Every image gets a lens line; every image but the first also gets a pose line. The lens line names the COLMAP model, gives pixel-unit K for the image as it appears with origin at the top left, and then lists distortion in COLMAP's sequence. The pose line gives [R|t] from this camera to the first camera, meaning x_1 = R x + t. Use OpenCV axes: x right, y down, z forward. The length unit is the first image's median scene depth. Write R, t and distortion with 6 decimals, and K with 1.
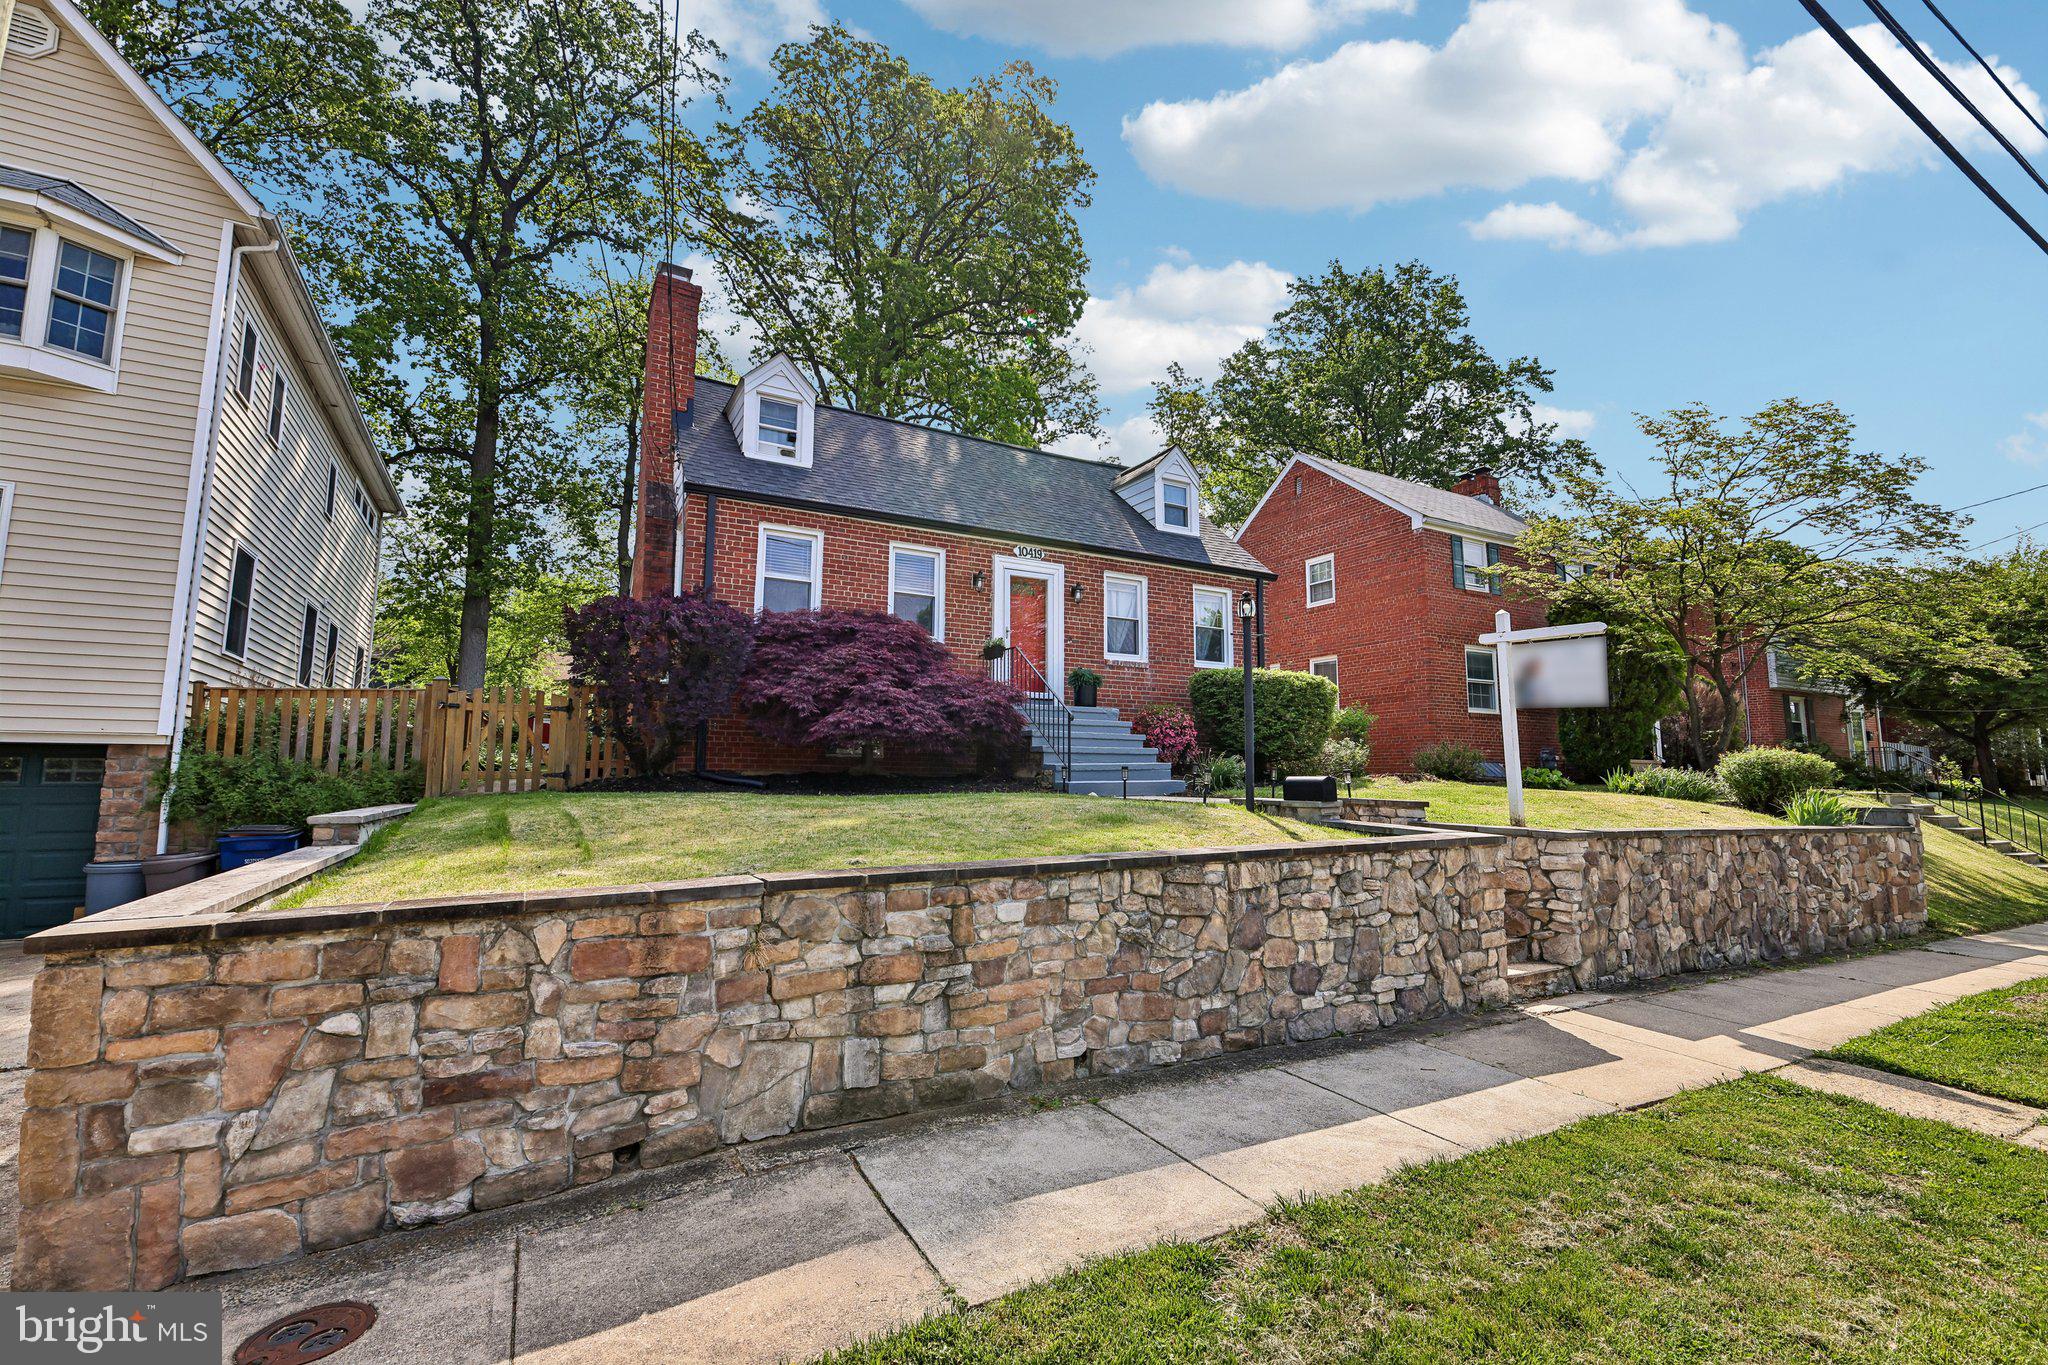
lens RADIAL K [[894.9, 0, 1024.5], [0, 894.9, 677.9], [0, 0, 1]] dist [0.002829, 0.000468]
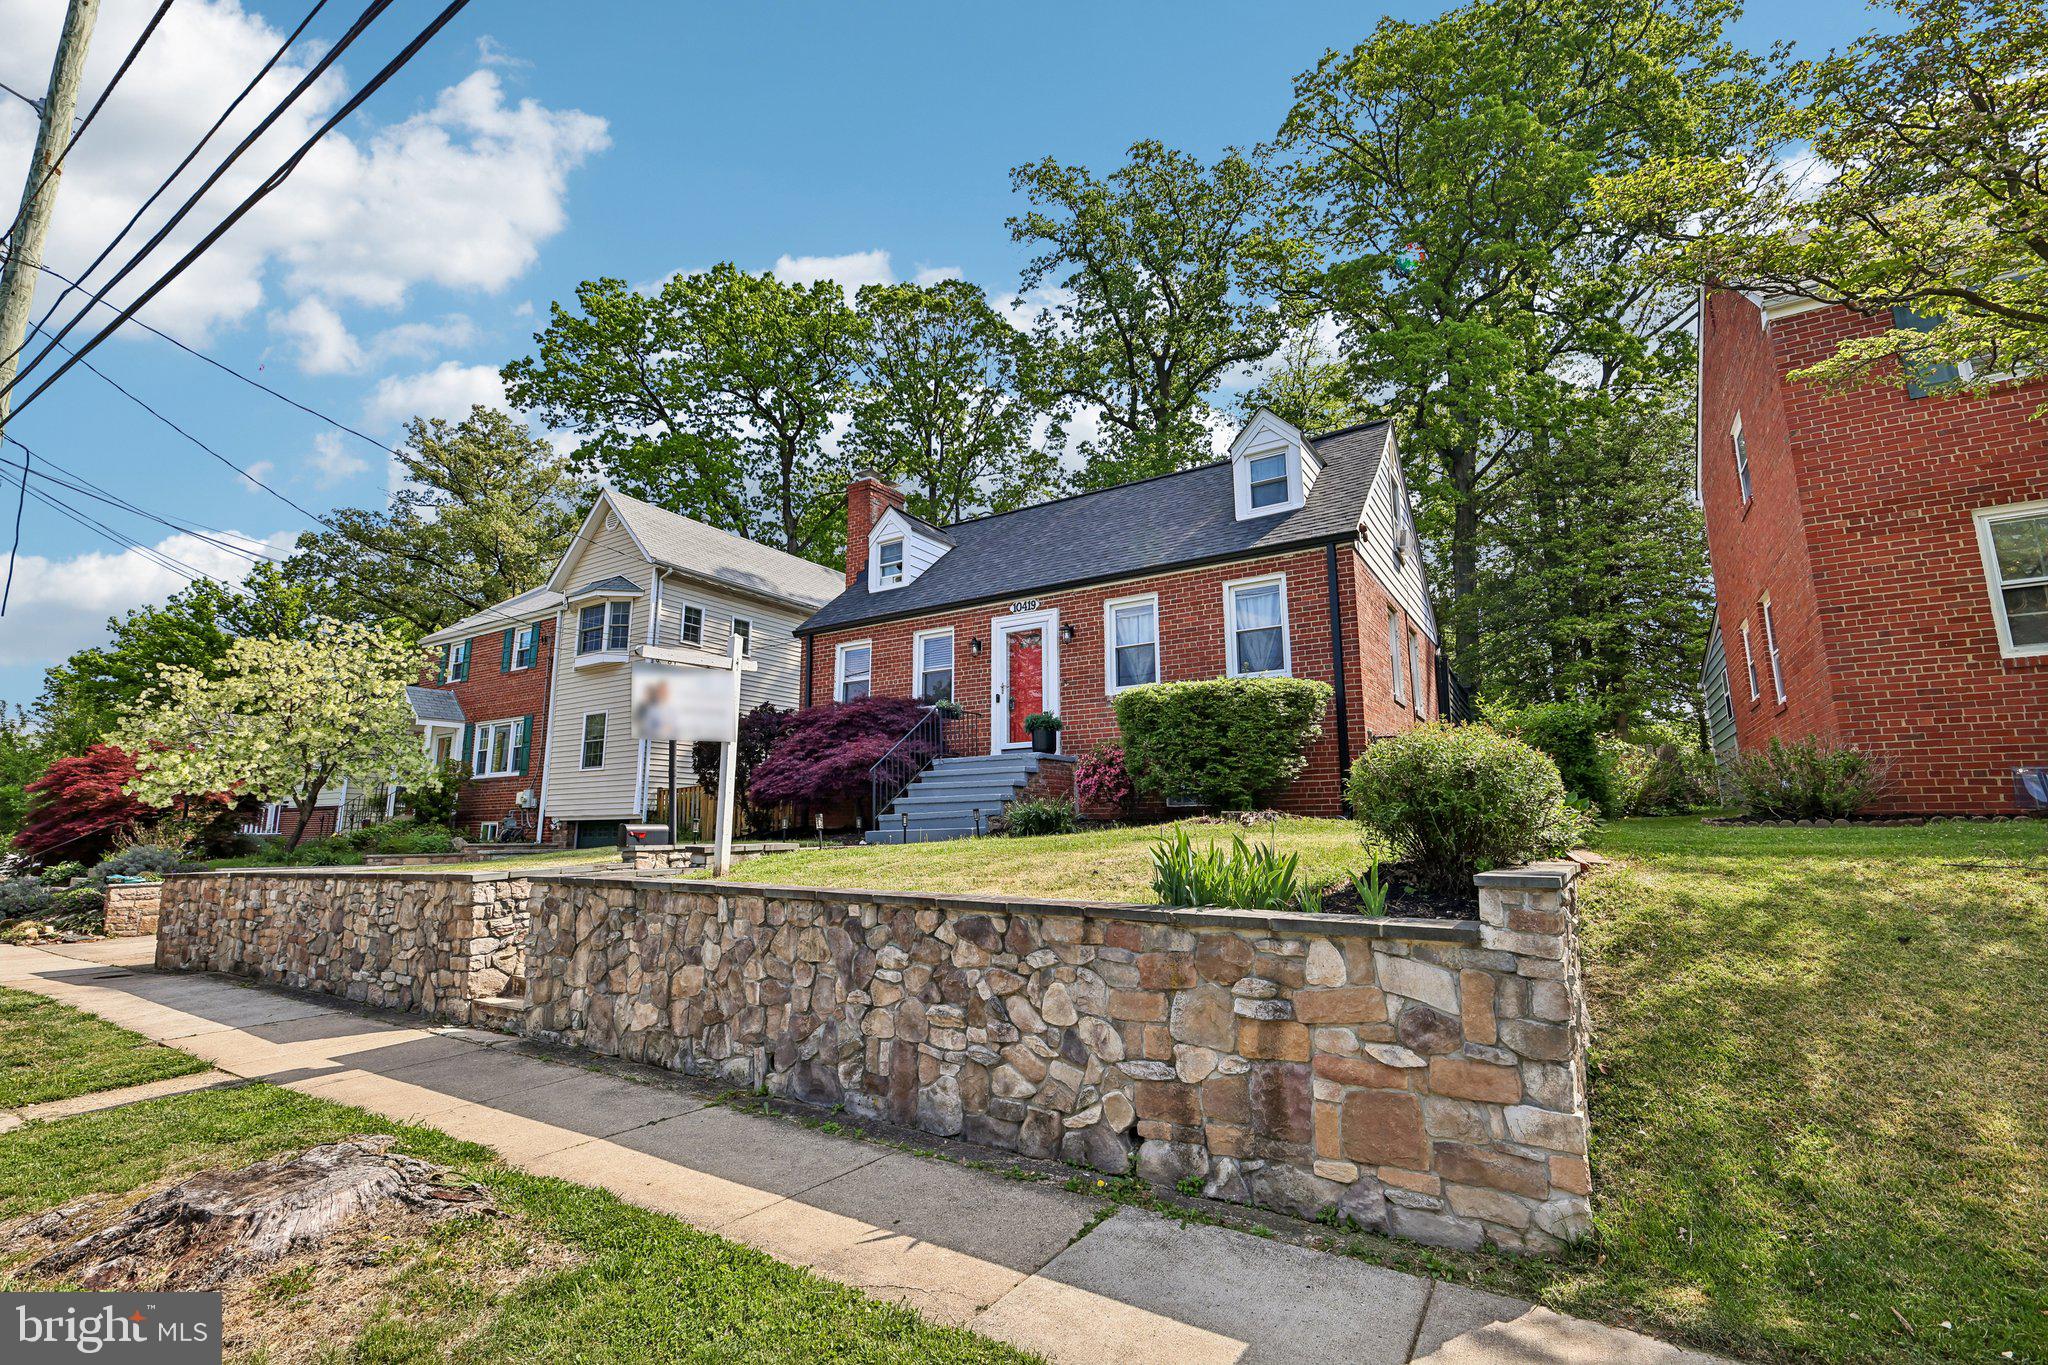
lens RADIAL K [[894.9, 0, 1017.7], [0, 894.9, 680.6], [0, 0, 1]] dist [0.002829, 0.000468]
pose [[0.471119, -0.159046, -0.867612, 1.380666], [0.109482, 0.986547, -0.121400, 0.106820], [0.875249, -0.037795, 0.482194, 0.776496]]
